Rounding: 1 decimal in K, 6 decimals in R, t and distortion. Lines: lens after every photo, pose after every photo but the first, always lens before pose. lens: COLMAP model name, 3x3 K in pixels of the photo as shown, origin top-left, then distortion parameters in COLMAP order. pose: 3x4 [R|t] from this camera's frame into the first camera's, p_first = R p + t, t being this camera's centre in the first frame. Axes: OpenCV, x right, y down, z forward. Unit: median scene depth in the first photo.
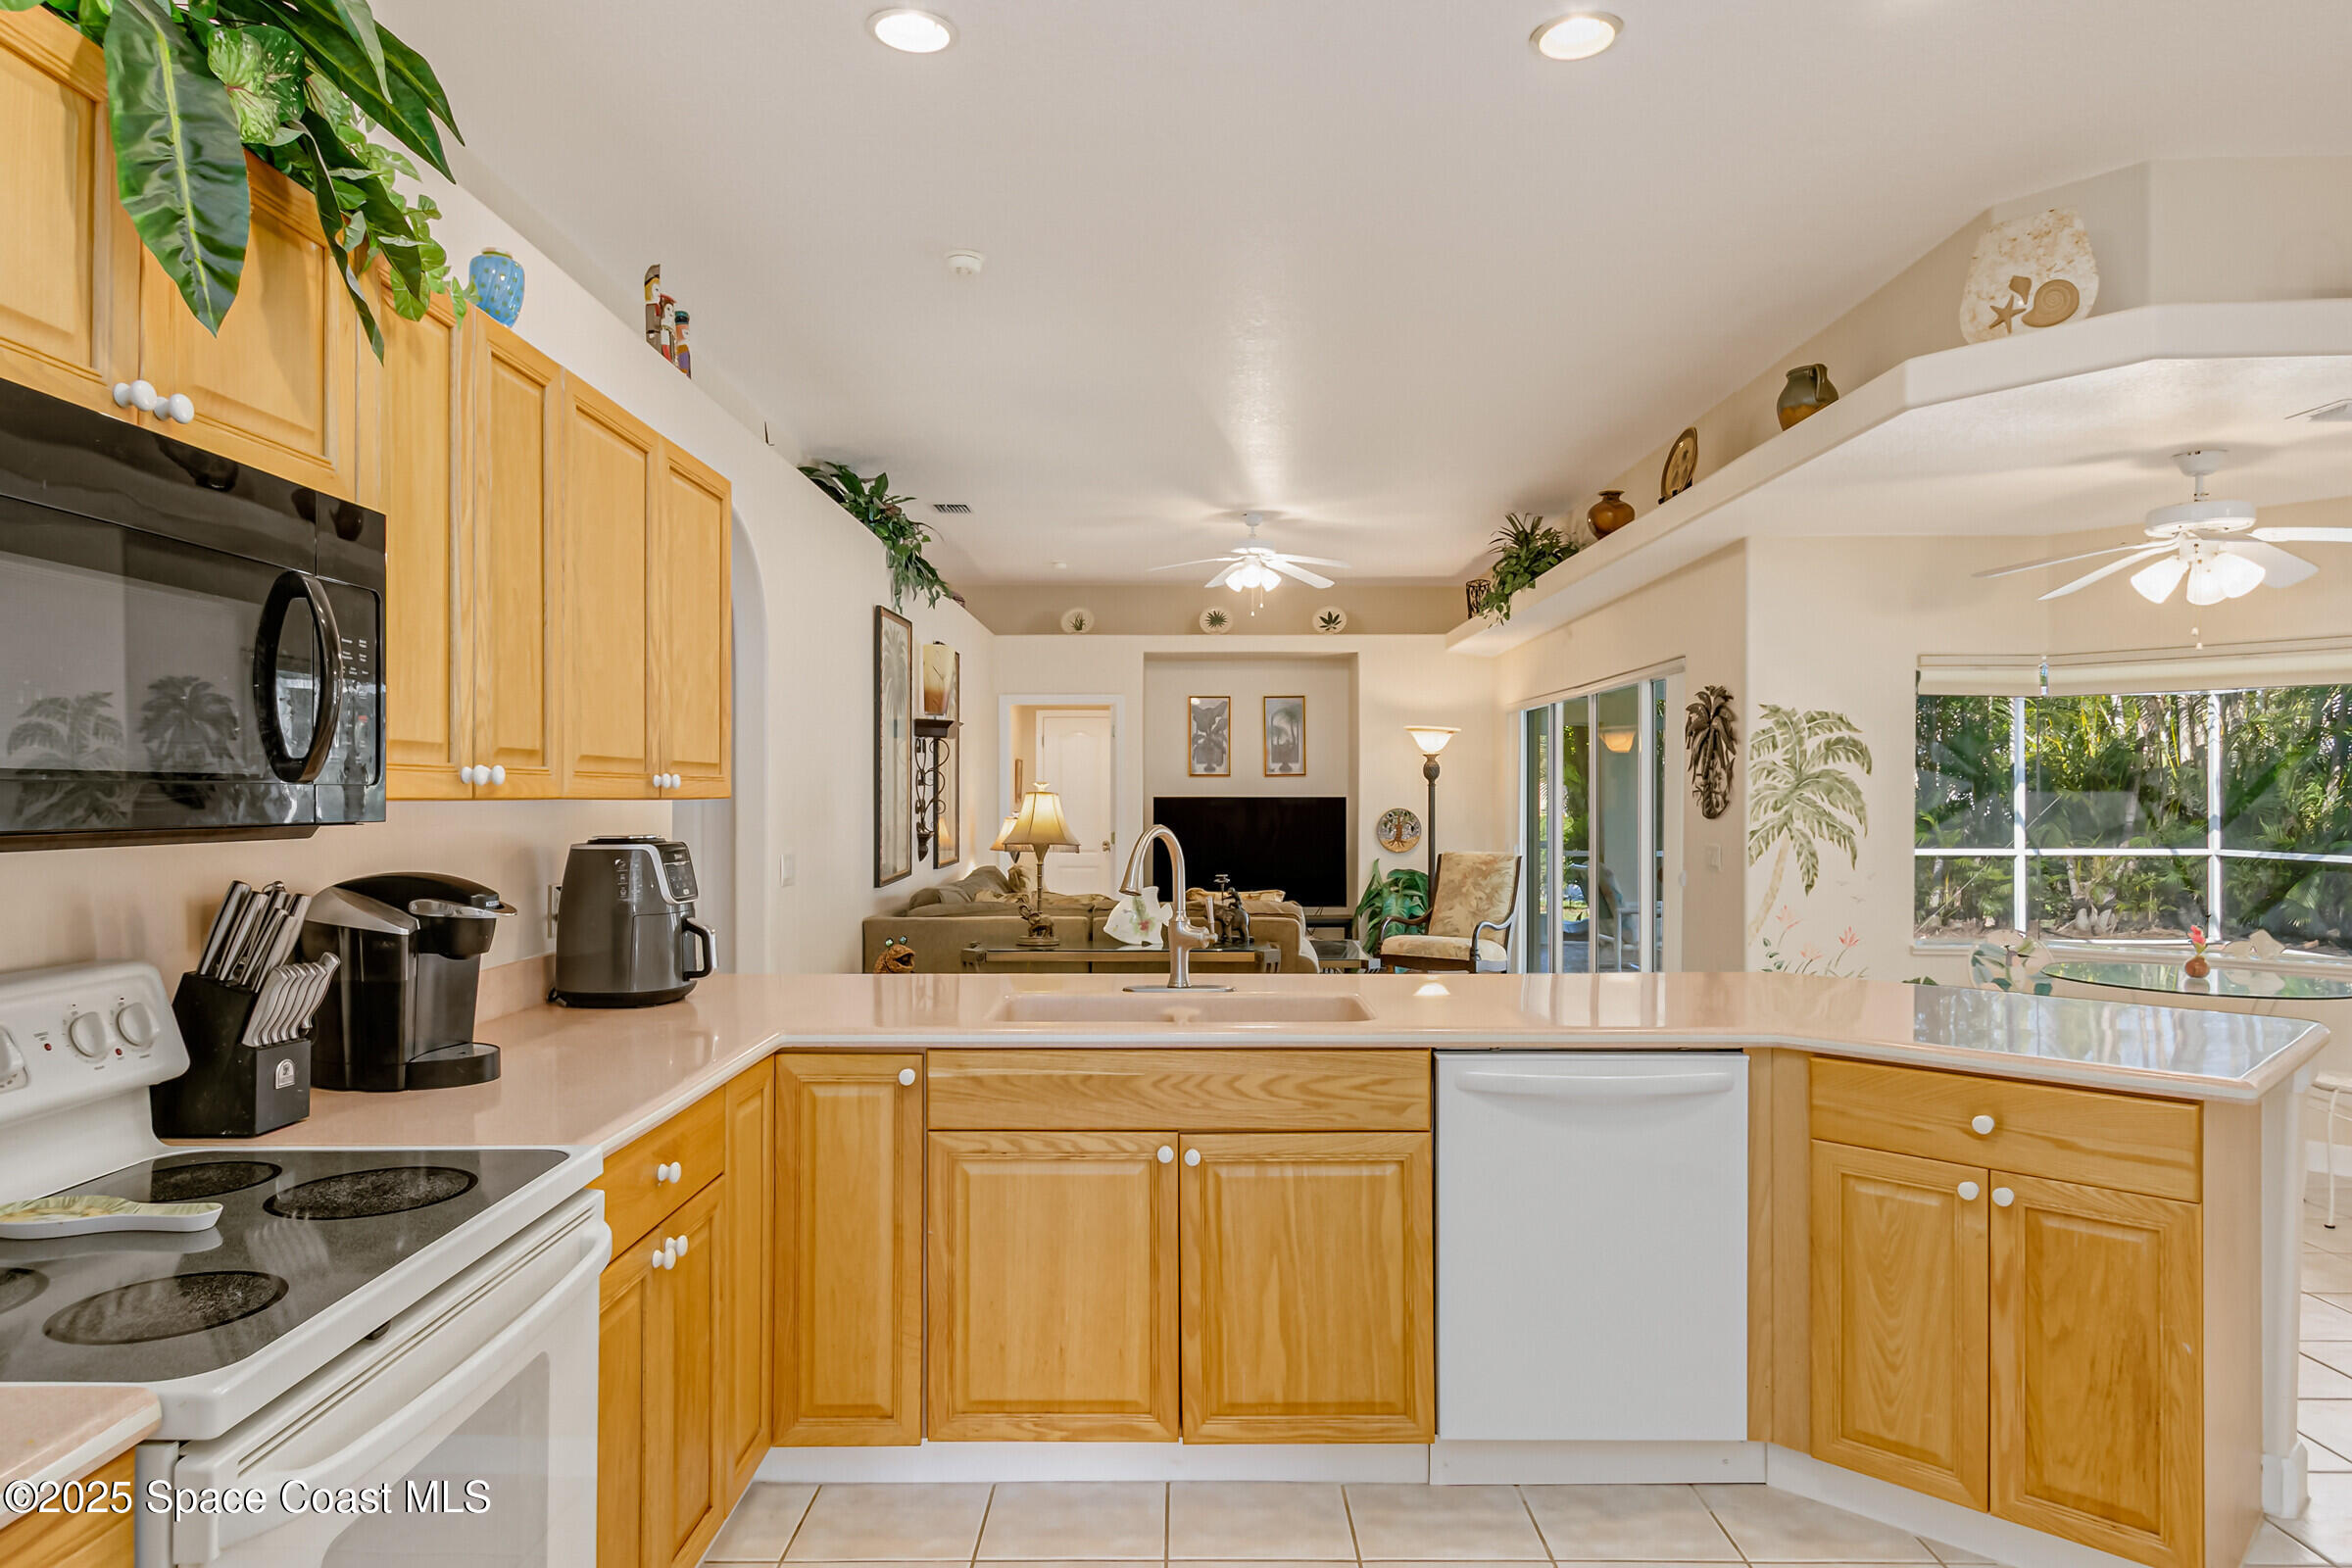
lens RADIAL K [[1429.8, 0, 1168.4], [0, 1429.8, 799.4], [0, 0, 1]] dist [0.013044, -0.007120]
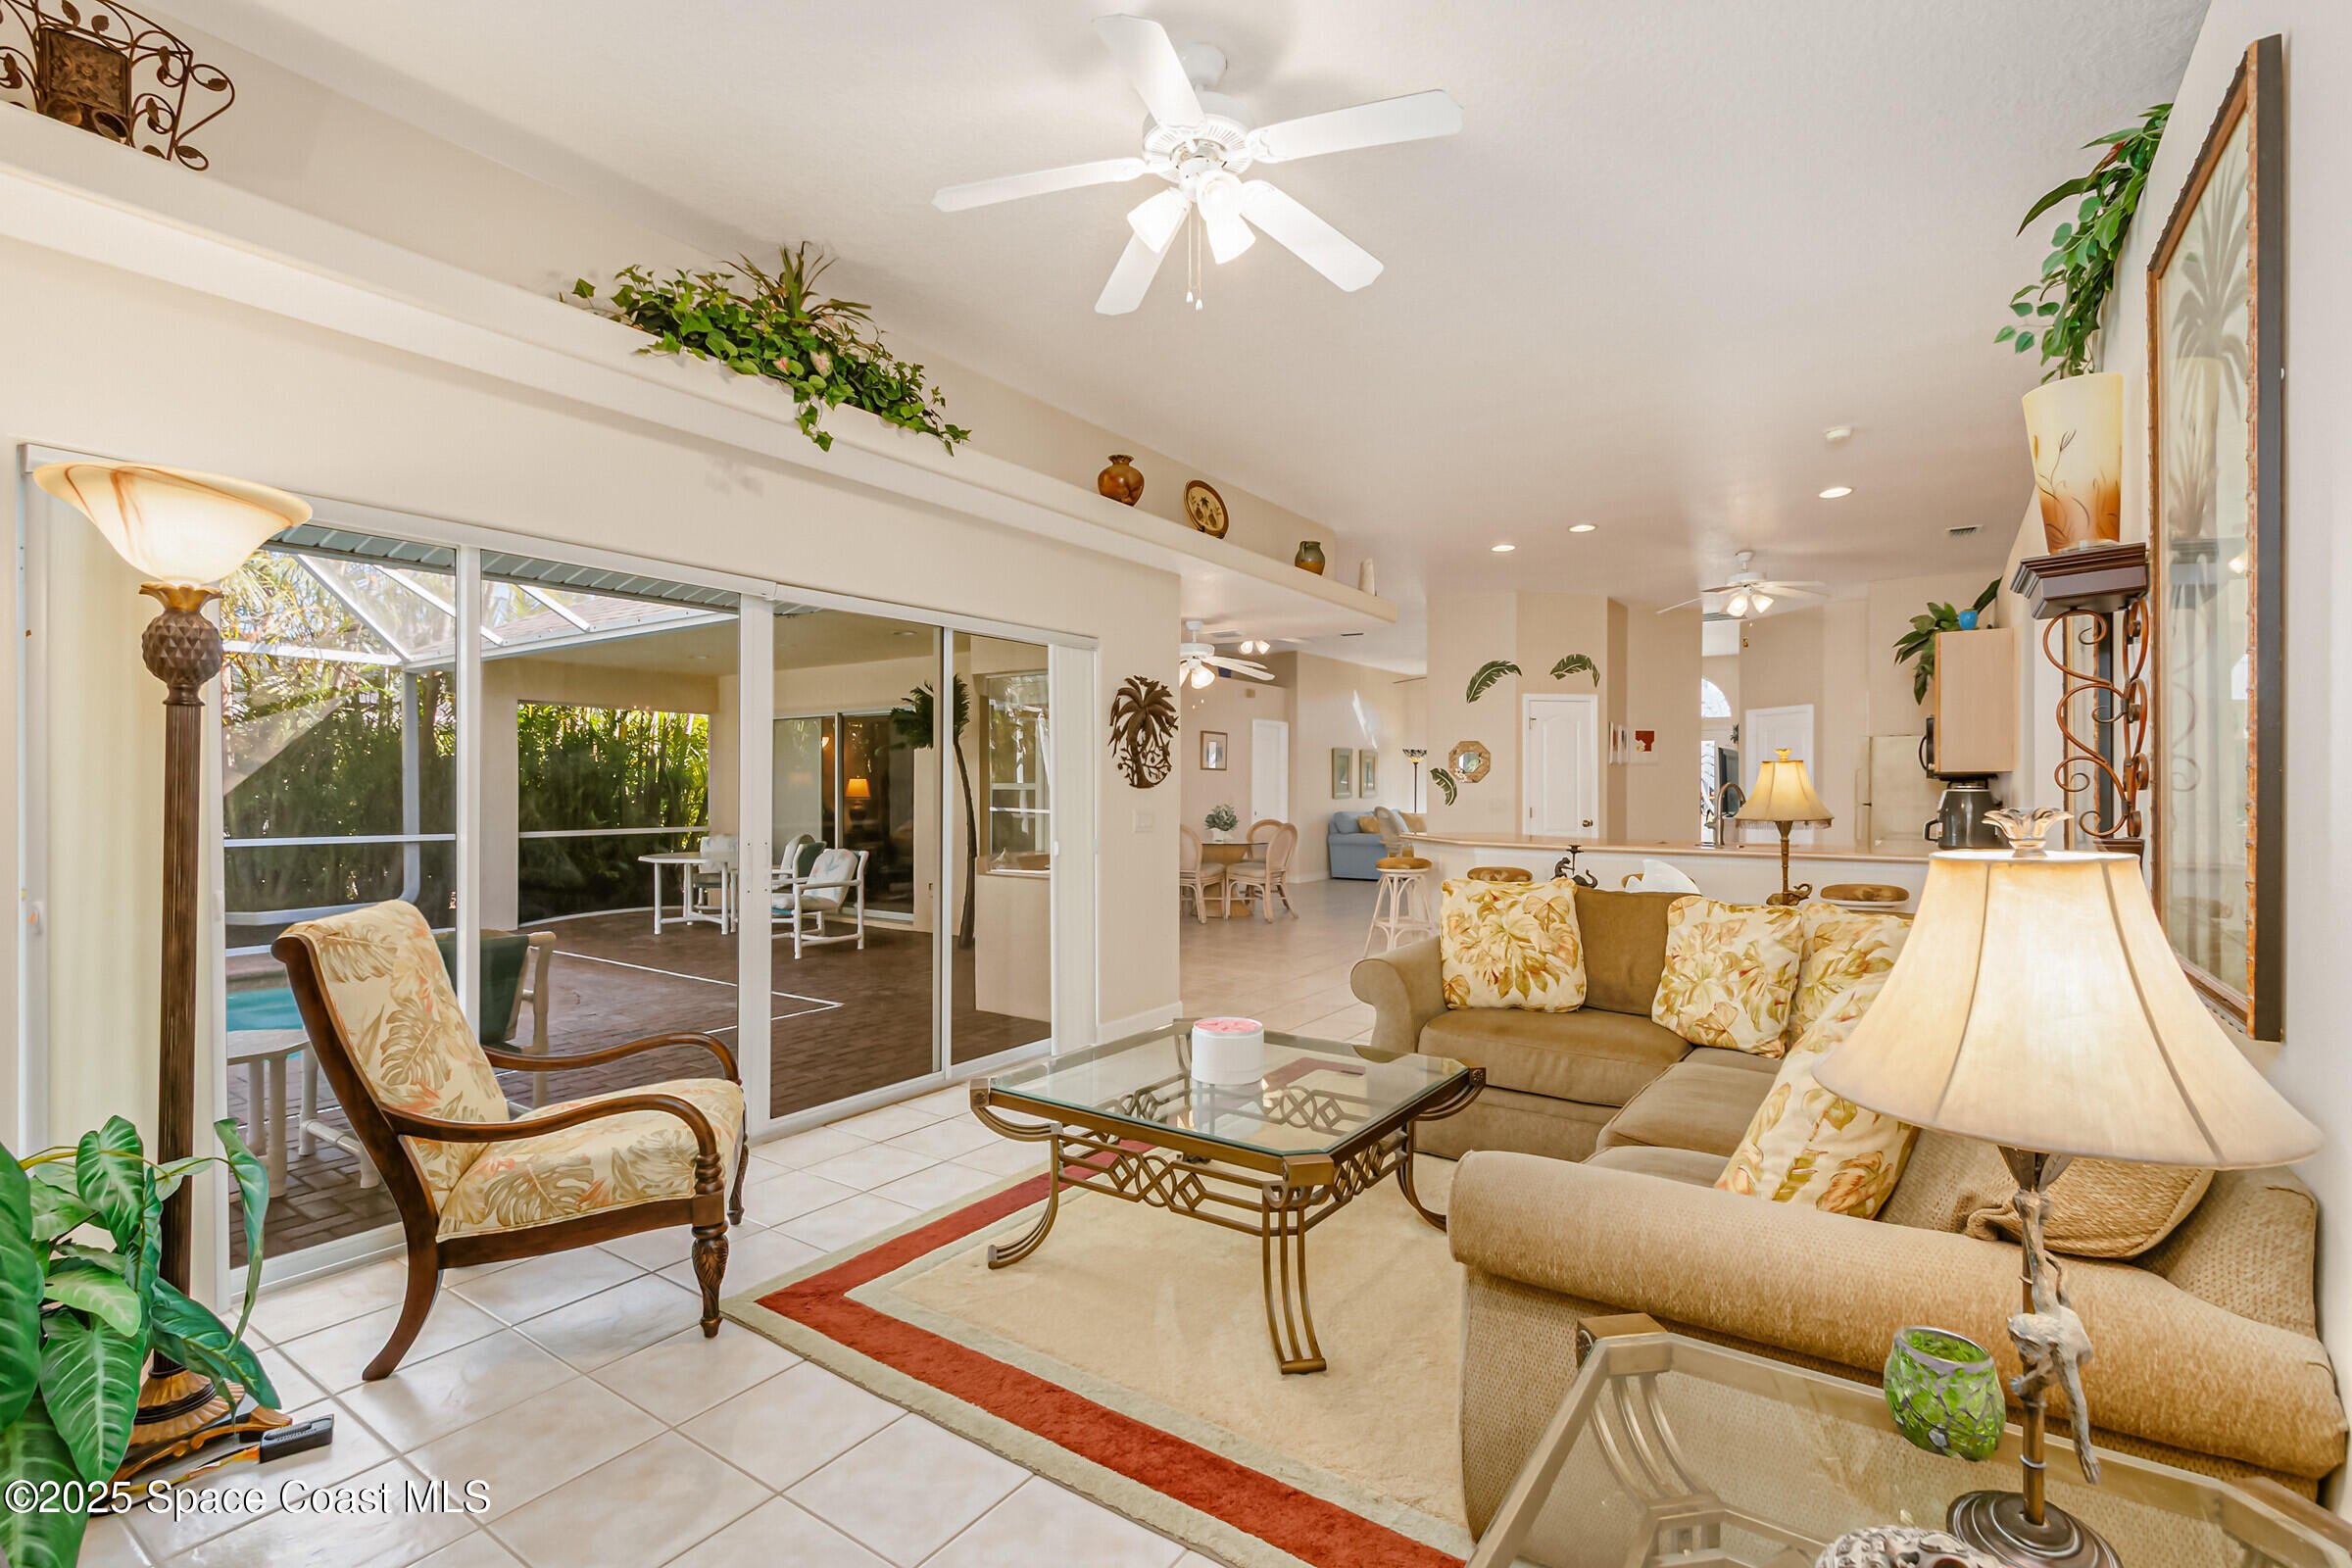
lens RADIAL K [[1083.4, 0, 1174.7], [0, 1083.4, 780.8], [0, 0, 1]] dist [0.001743, 0.000245]
pose [[-0.826987, 0.004773, 0.562200, -0.240120], [0.003207, 0.999988, -0.003771, 0.017384], [-0.562211, -0.001316, -0.826993, 2.849896]]
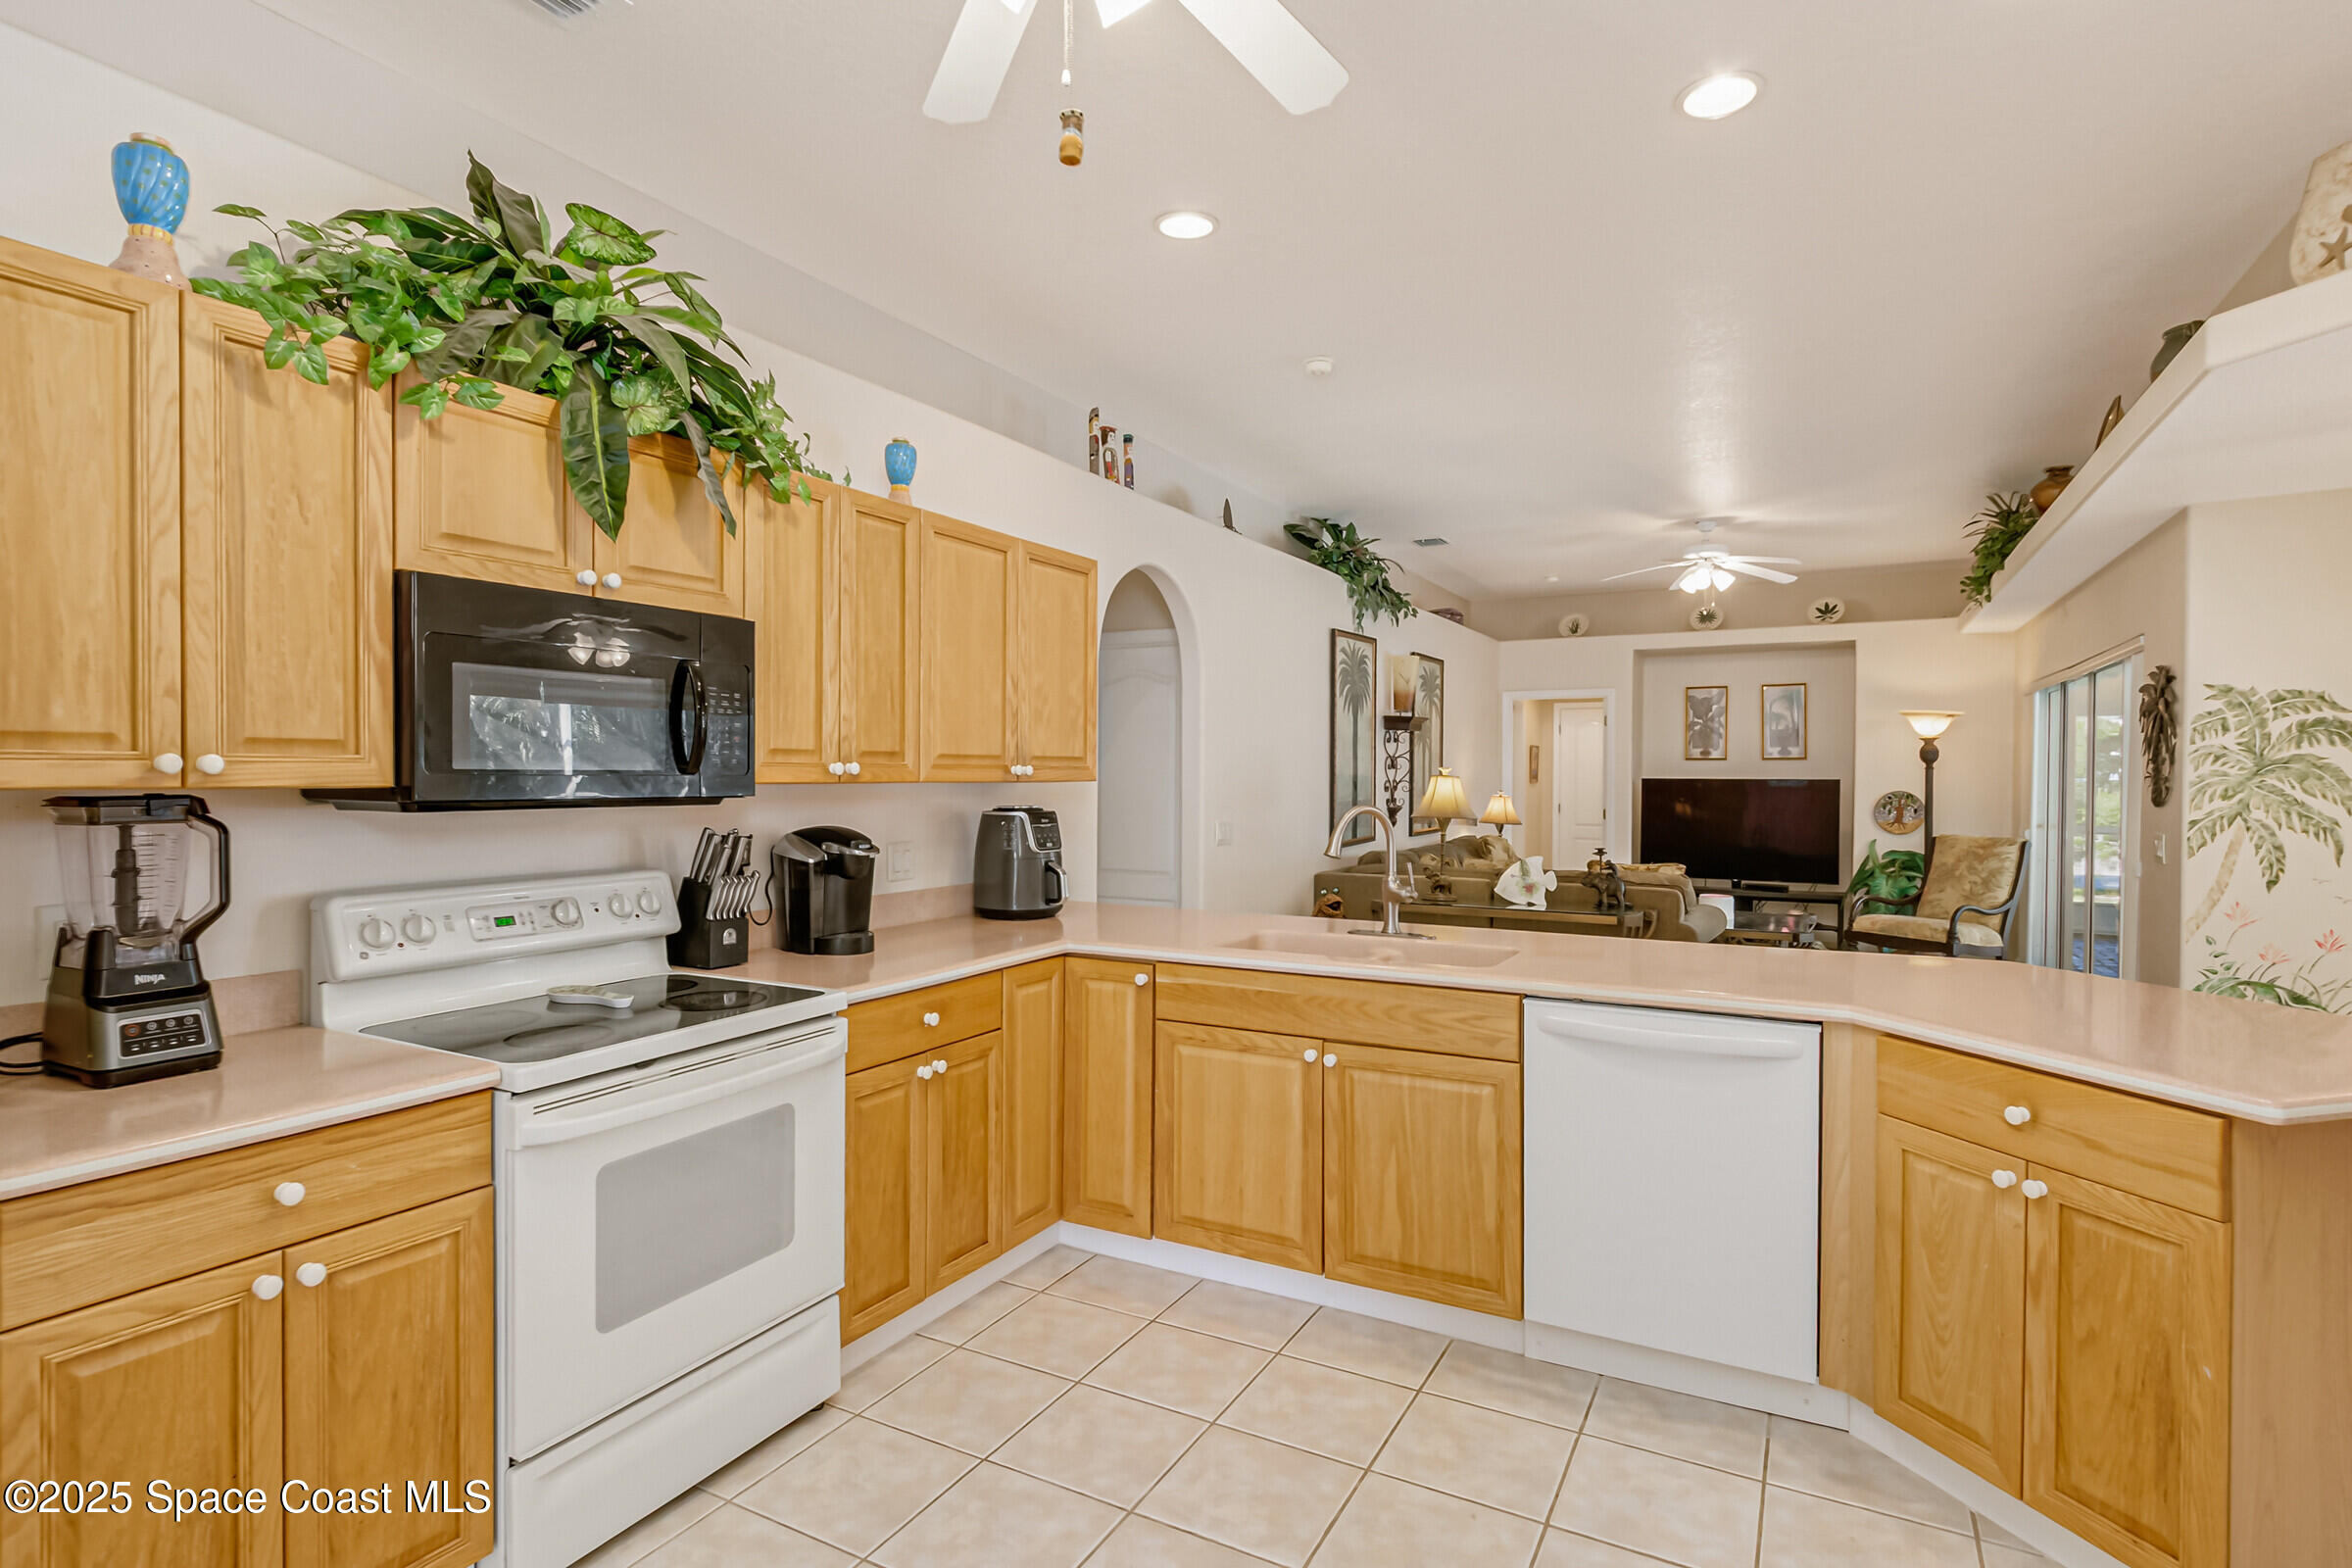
lens RADIAL K [[1184.7, 0, 1142.0], [0, 1184.7, 792.8], [0, 0, 1]] dist [0.005273, -0.003397]
pose [[0.871271, 0.010833, -0.490684, 0.296639], [-0.004393, 0.999888, 0.014274, -0.005841], [0.490783, -0.010280, 0.871221, -0.015351]]
